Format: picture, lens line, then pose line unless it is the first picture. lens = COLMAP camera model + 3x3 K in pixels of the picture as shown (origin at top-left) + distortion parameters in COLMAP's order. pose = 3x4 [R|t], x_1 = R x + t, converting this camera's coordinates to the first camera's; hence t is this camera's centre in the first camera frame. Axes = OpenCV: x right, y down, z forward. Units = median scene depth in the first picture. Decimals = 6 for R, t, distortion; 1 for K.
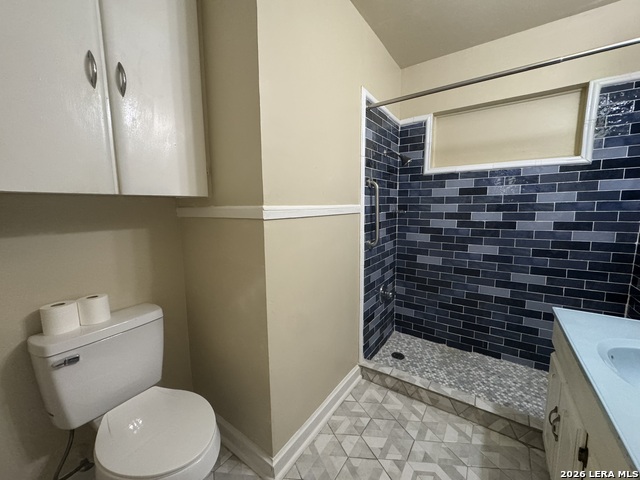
lens RADIAL K [[254.6, 0, 318.6], [0, 254.6, 238.3], [0, 0, 1]] dist [-0.006135, 0.000755]
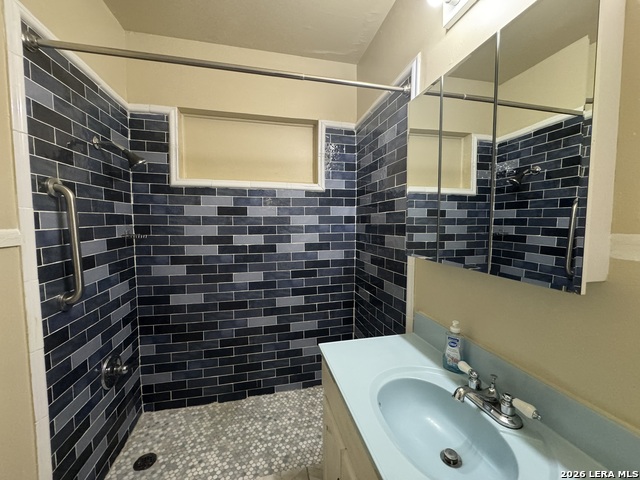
lens RADIAL K [[254.6, 0, 319.2], [0, 254.6, 238.4], [0, 0, 1]] dist [-0.006135, 0.000755]
pose [[0.666594, -0.035587, 0.744571, 0.166730], [0.084801, 0.995995, -0.028317, -0.045687], [-0.740582, 0.082016, 0.666942, 0.228257]]
